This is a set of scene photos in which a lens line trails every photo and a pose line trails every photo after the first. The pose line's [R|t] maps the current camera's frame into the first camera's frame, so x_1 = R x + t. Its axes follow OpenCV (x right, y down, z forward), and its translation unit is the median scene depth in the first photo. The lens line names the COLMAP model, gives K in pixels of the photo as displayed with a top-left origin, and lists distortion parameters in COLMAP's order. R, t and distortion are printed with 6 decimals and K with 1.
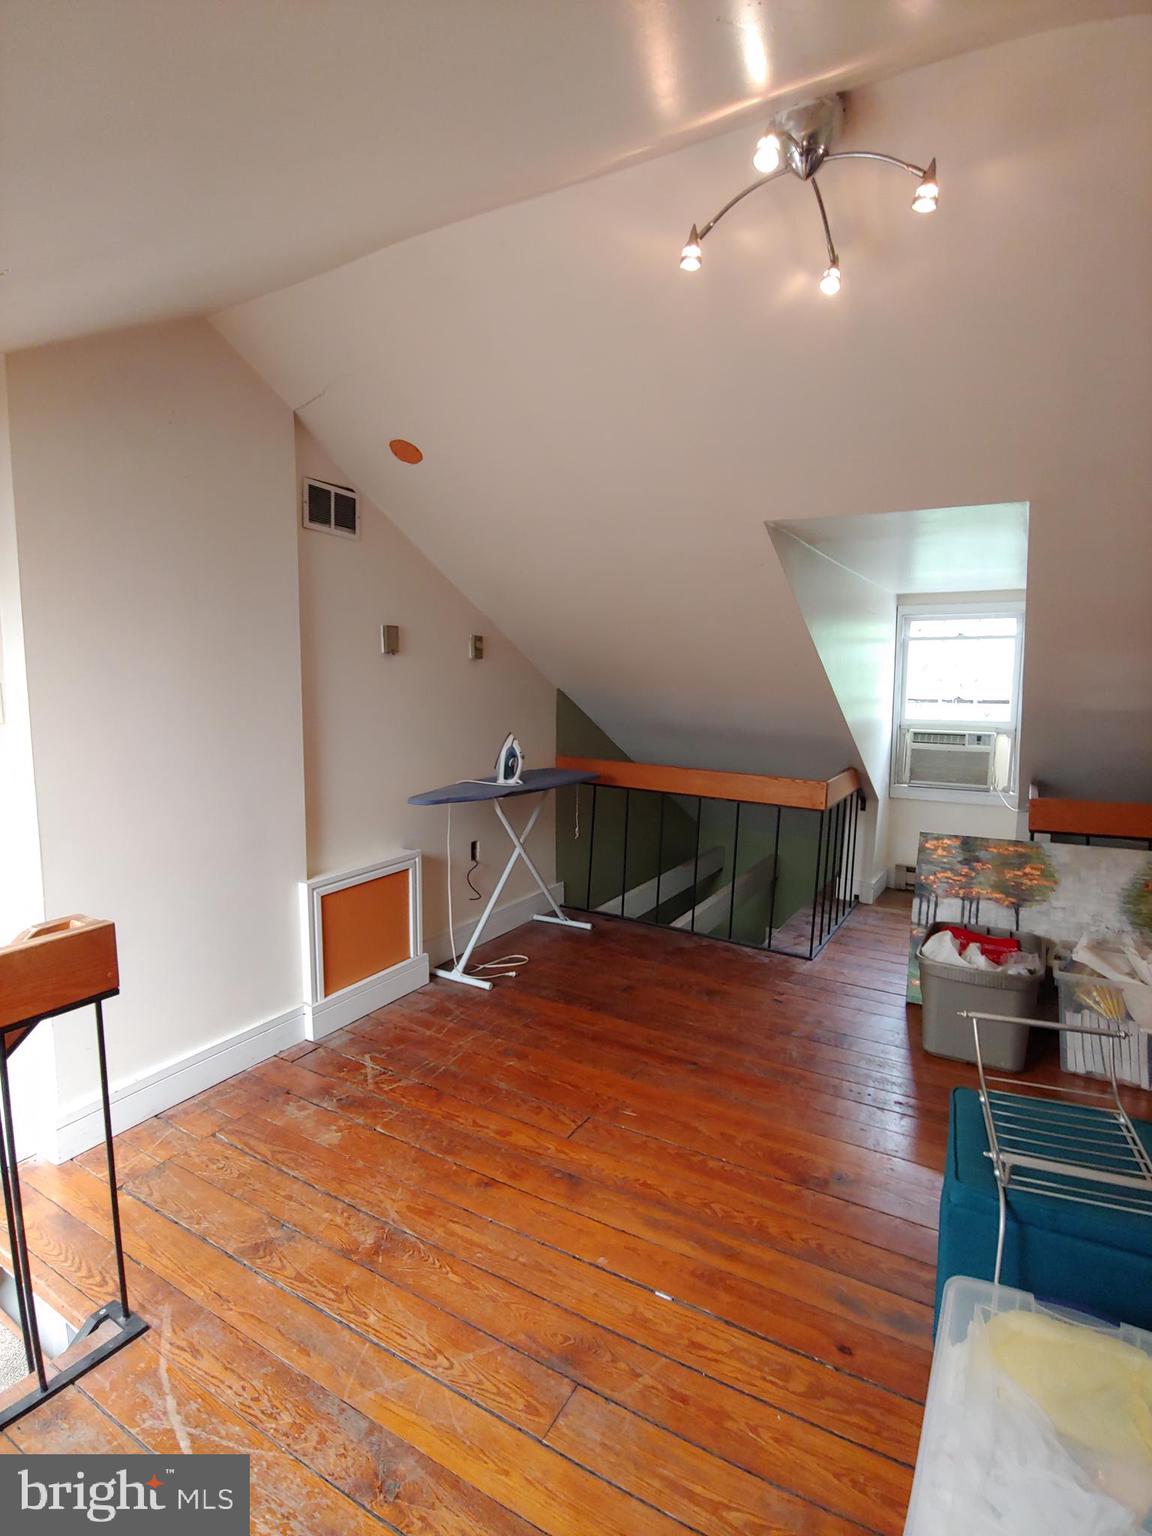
lens RADIAL K [[770.7, 0, 573.4], [0, 770.7, 764.3], [0, 0, 1]] dist [0.016446, -0.020669]
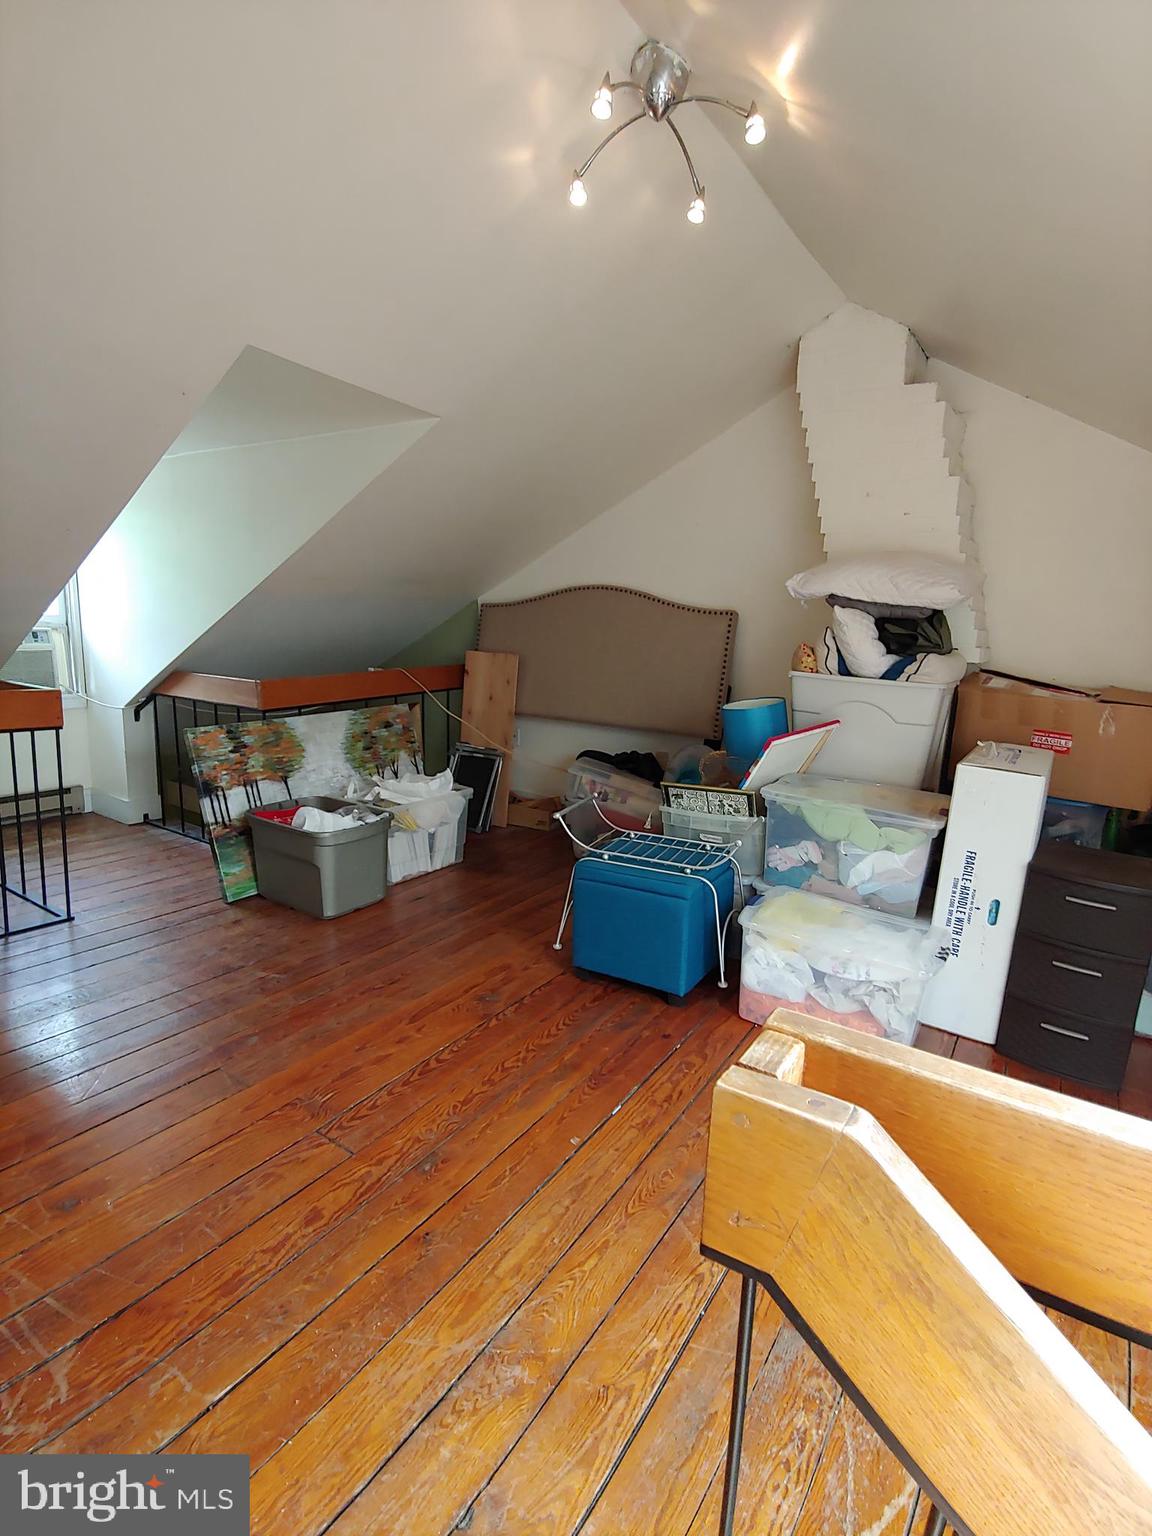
lens RADIAL K [[770.7, 0, 573.4], [0, 770.7, 764.3], [0, 0, 1]] dist [0.016446, -0.020669]
pose [[0.046384, -0.189120, 0.980858, -0.910728], [0.074366, 0.979844, 0.185408, -0.019812], [-0.996152, 0.064343, 0.059513, 0.977560]]
